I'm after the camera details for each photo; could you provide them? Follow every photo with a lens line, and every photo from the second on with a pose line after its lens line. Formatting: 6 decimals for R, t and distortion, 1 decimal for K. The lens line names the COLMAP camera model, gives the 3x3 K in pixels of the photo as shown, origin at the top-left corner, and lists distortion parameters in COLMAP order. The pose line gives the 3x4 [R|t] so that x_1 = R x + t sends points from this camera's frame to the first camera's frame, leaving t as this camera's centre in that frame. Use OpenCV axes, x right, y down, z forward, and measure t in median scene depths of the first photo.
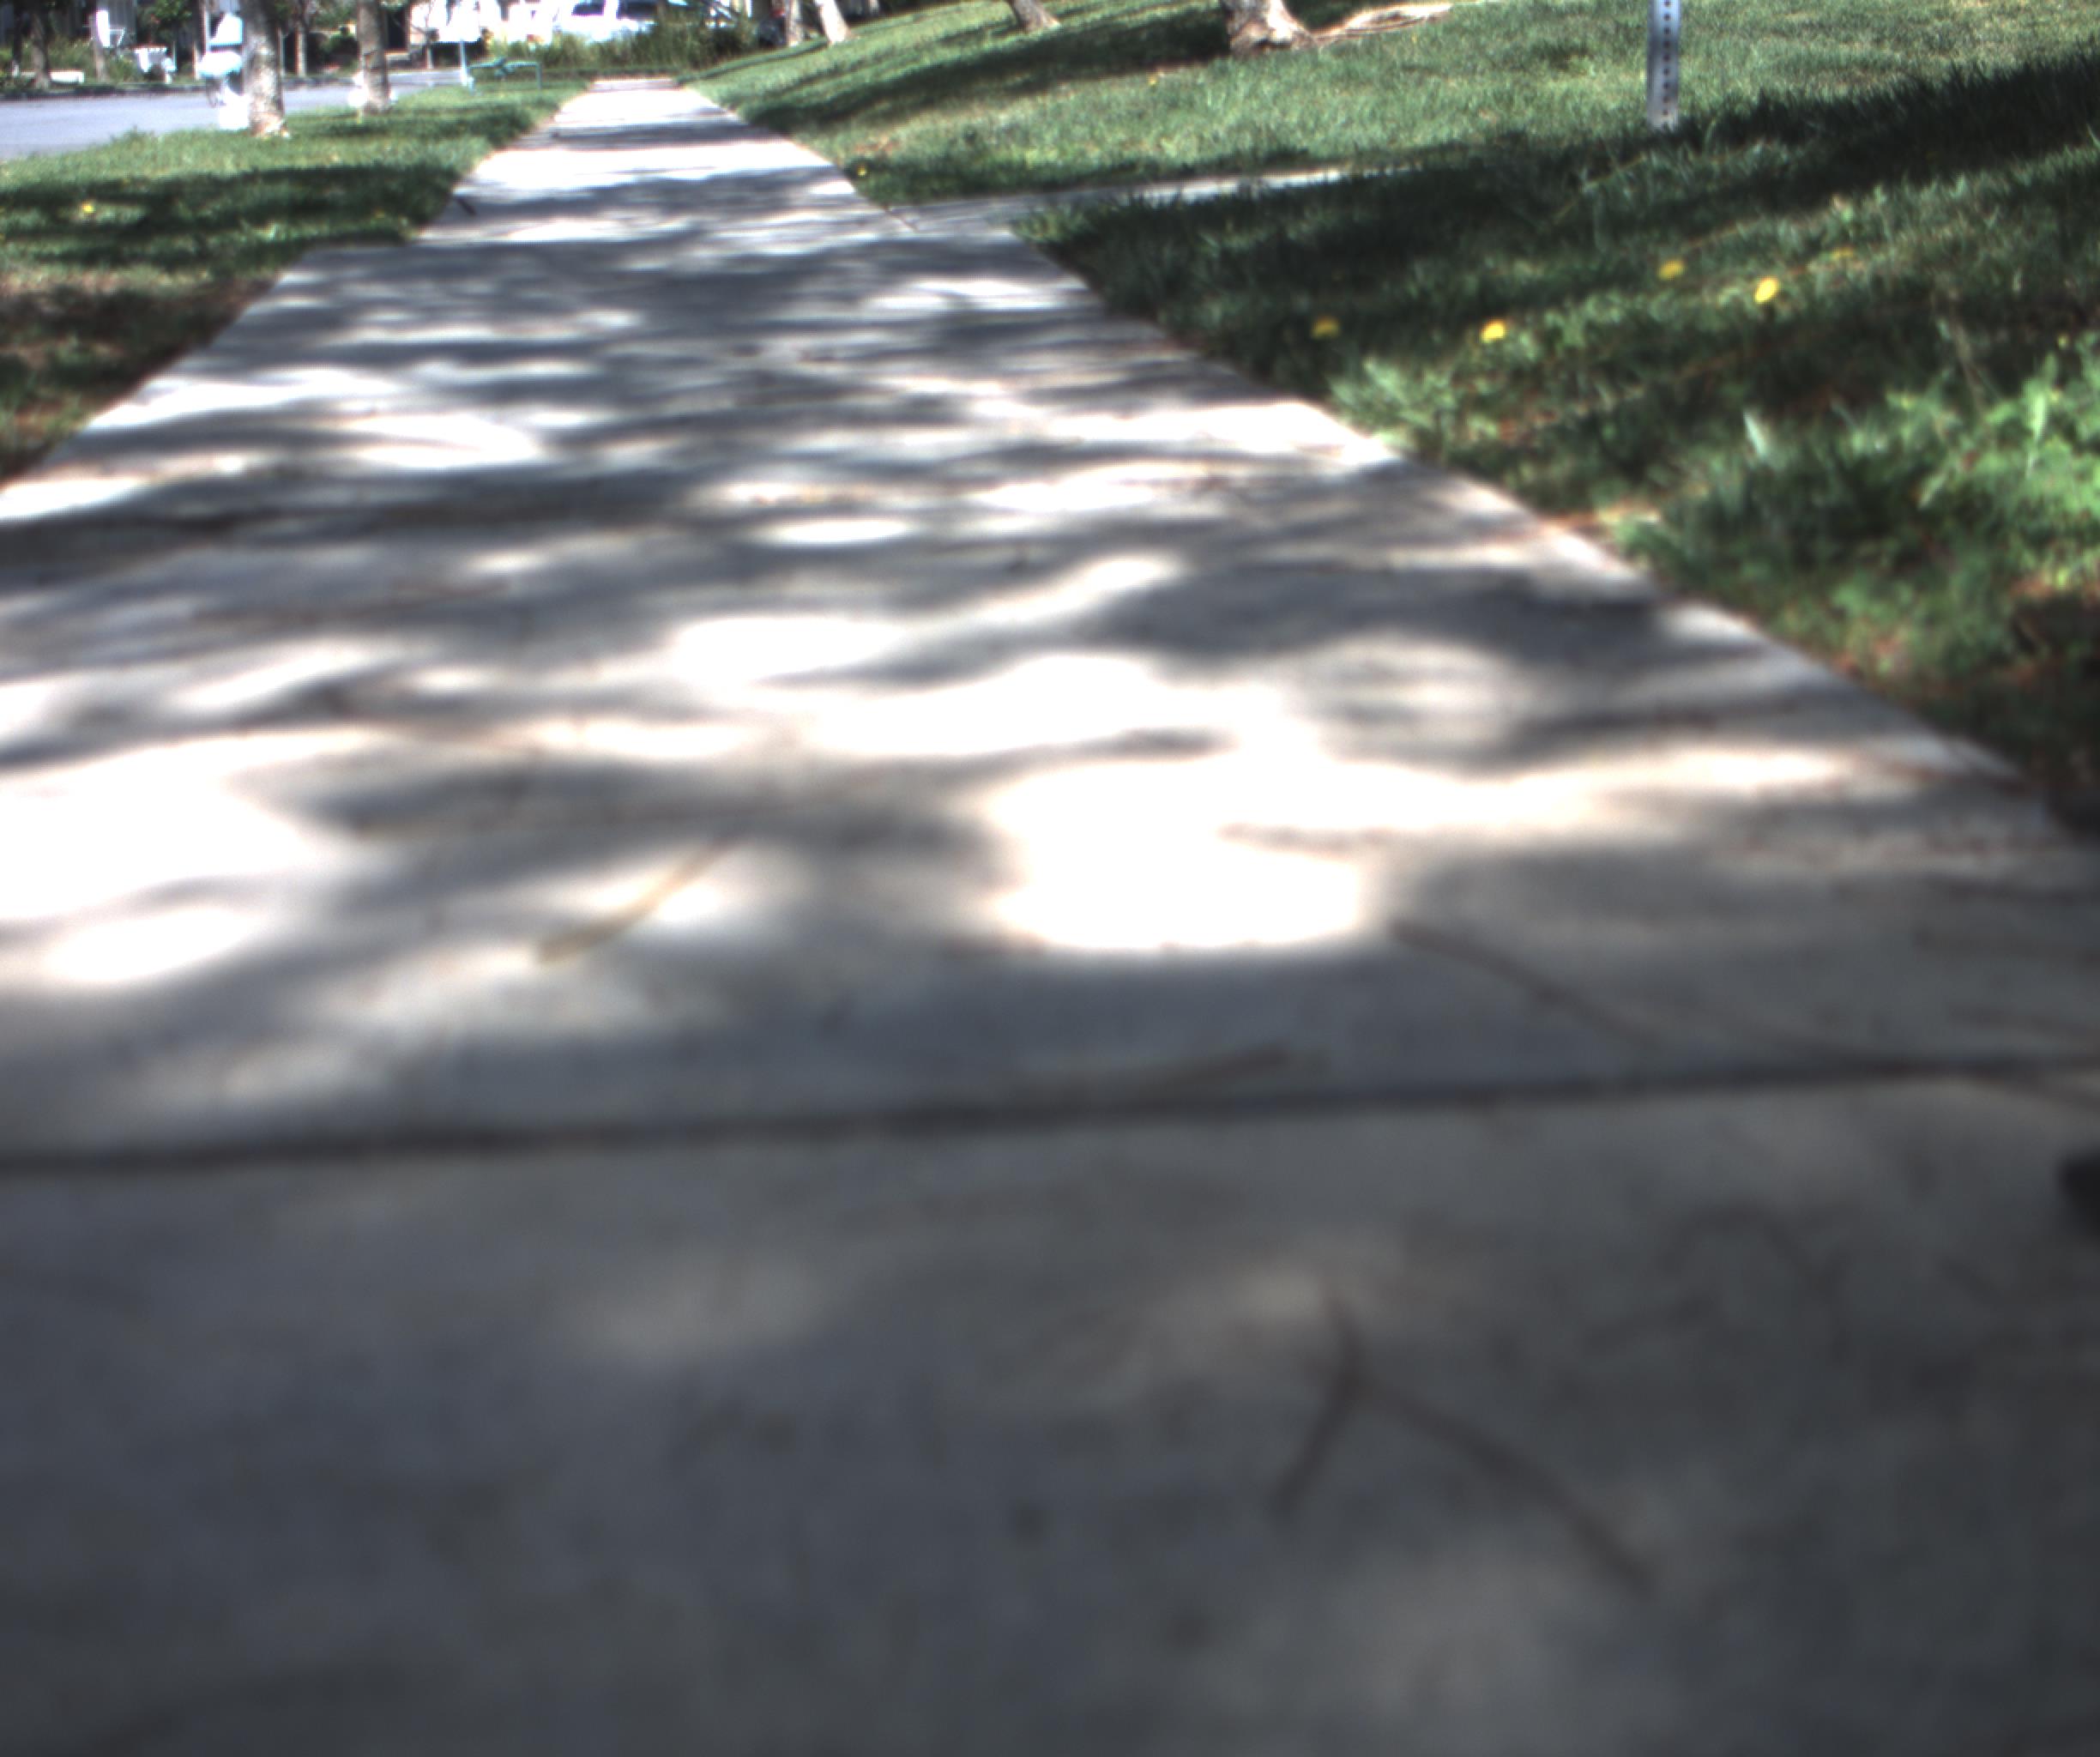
lens RADIAL K [[3909.7, 0, 1050.0], [0, 3909.7, 878.5], [0, 0, 1]] dist [-0.176128, 0.806639]
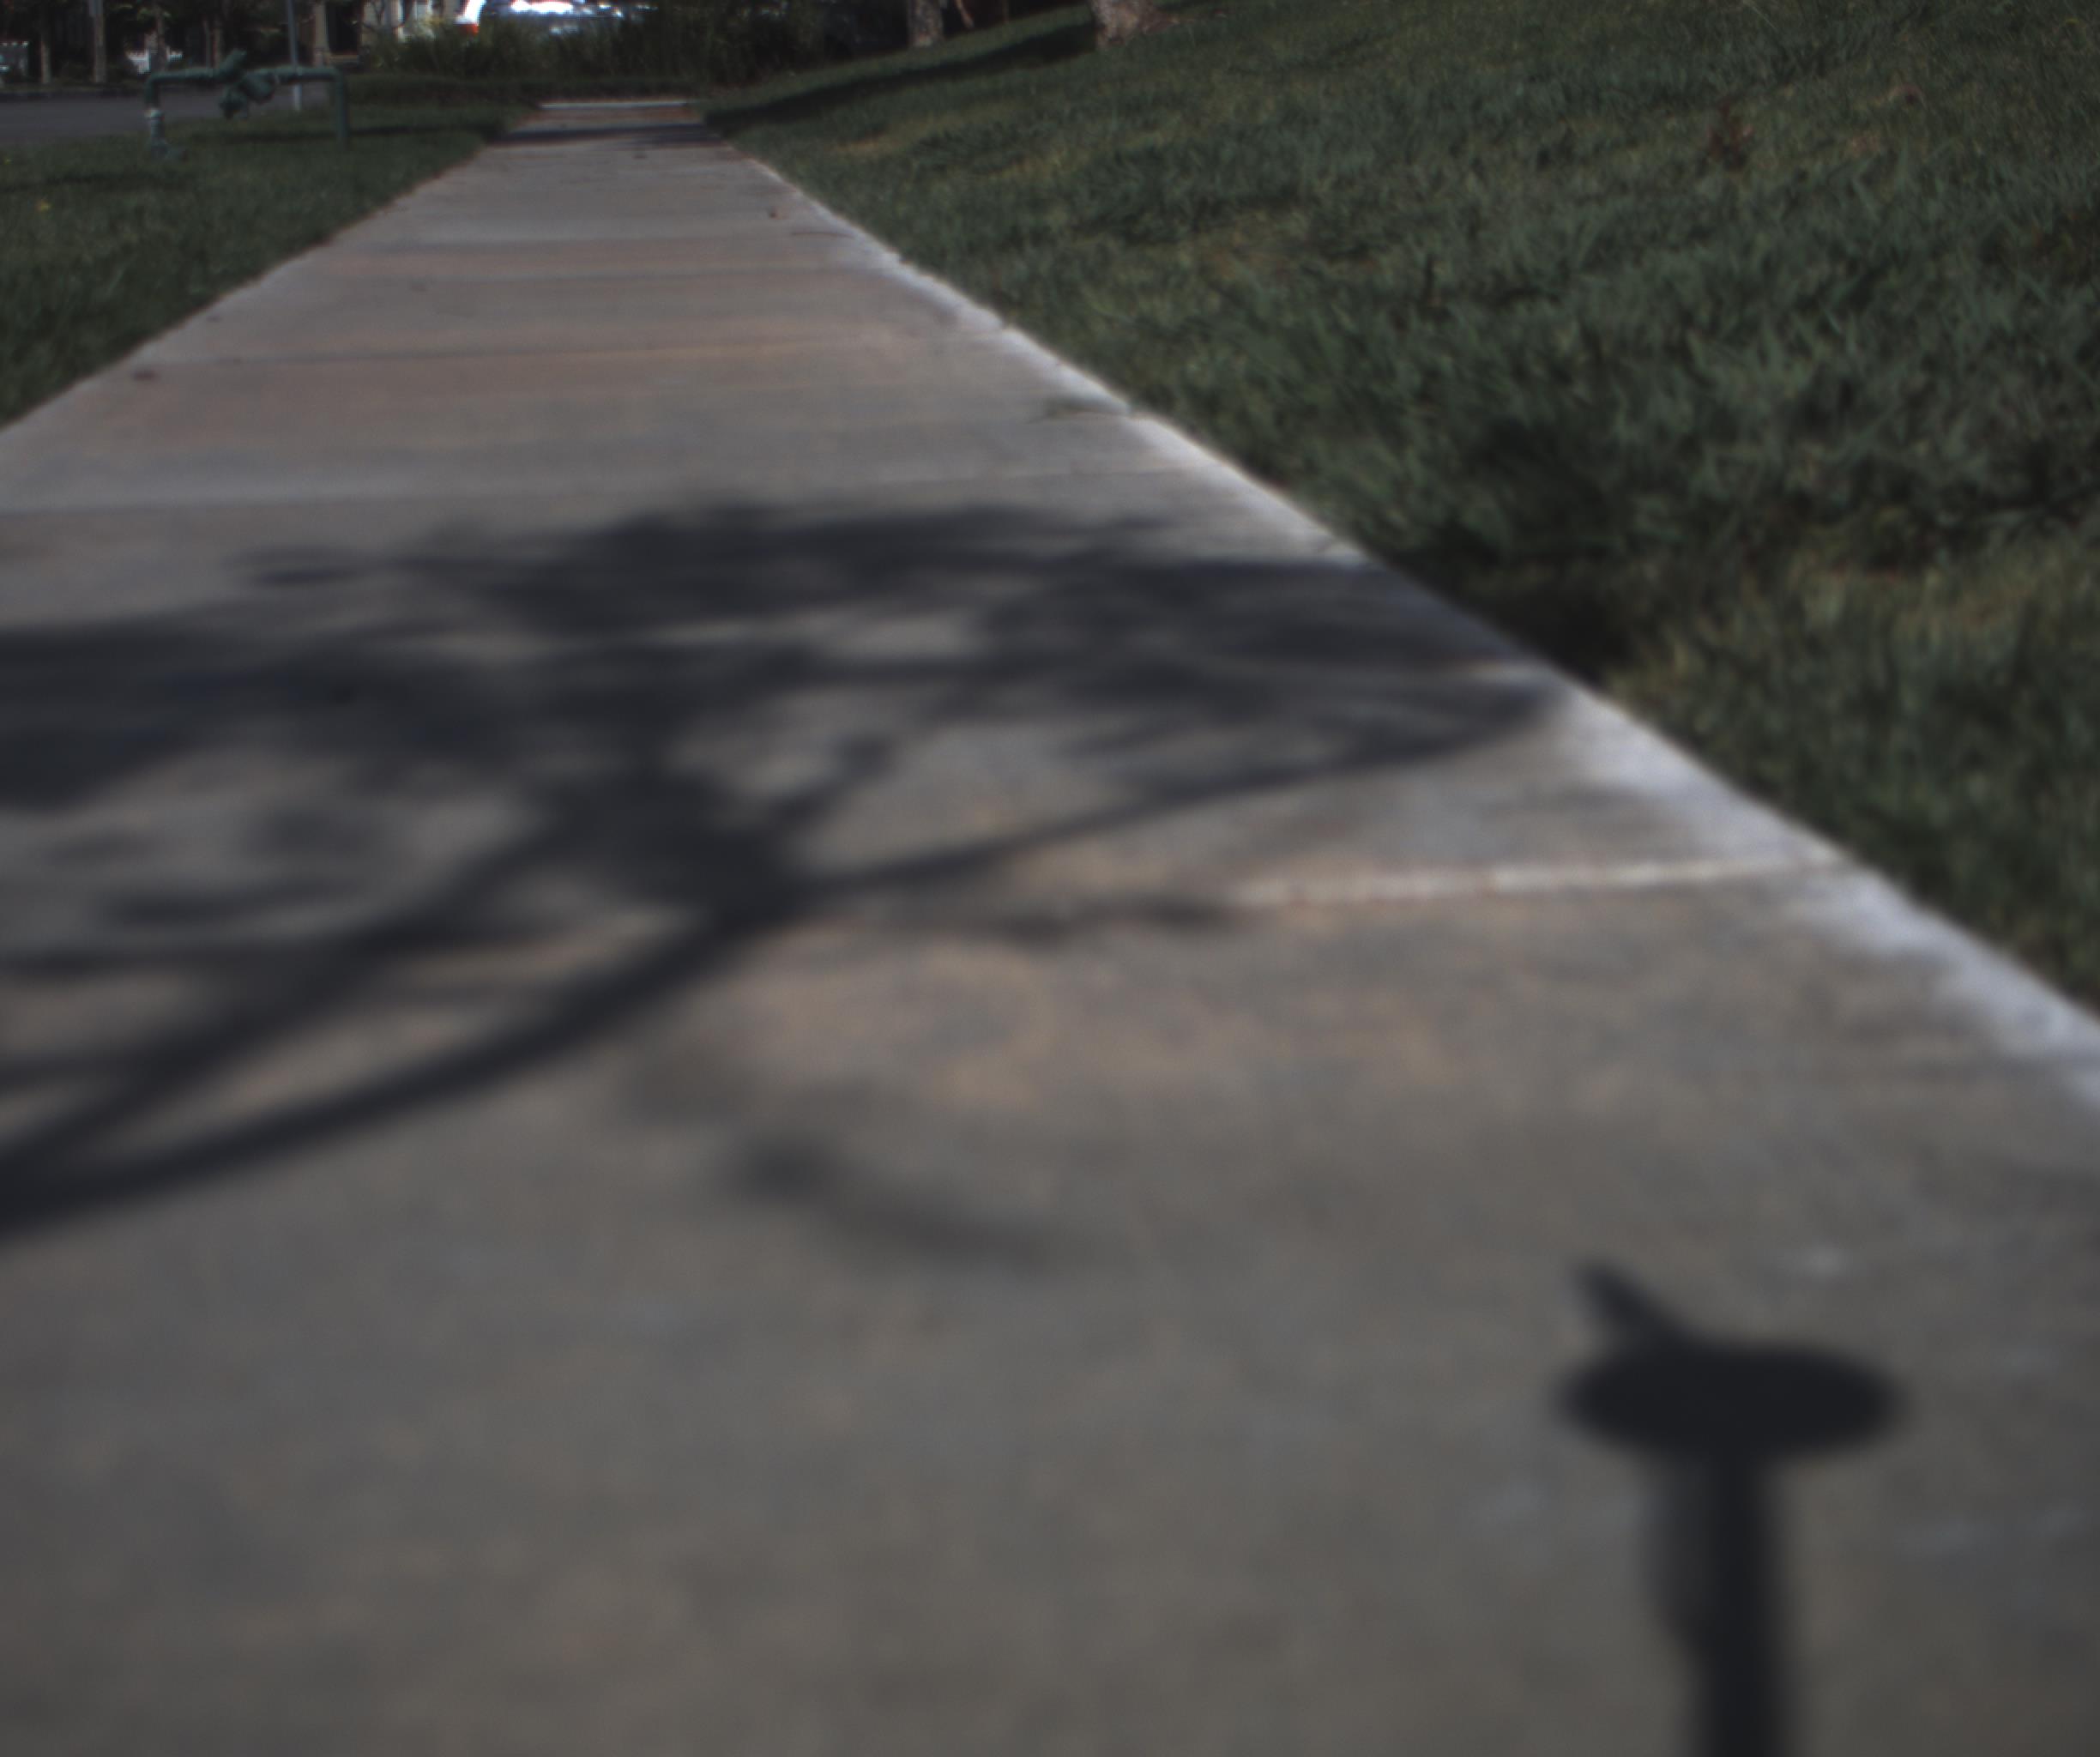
lens RADIAL K [[3909.7, 0, 1050.0], [0, 3909.7, 878.5], [0, 0, 1]] dist [-0.176128, 0.806639]
pose [[0.999865, 0.015359, 0.005886, -0.046137], [-0.015336, 0.999875, -0.003832, -0.093148], [-0.005944, 0.003741, 0.999975, 0.441793]]
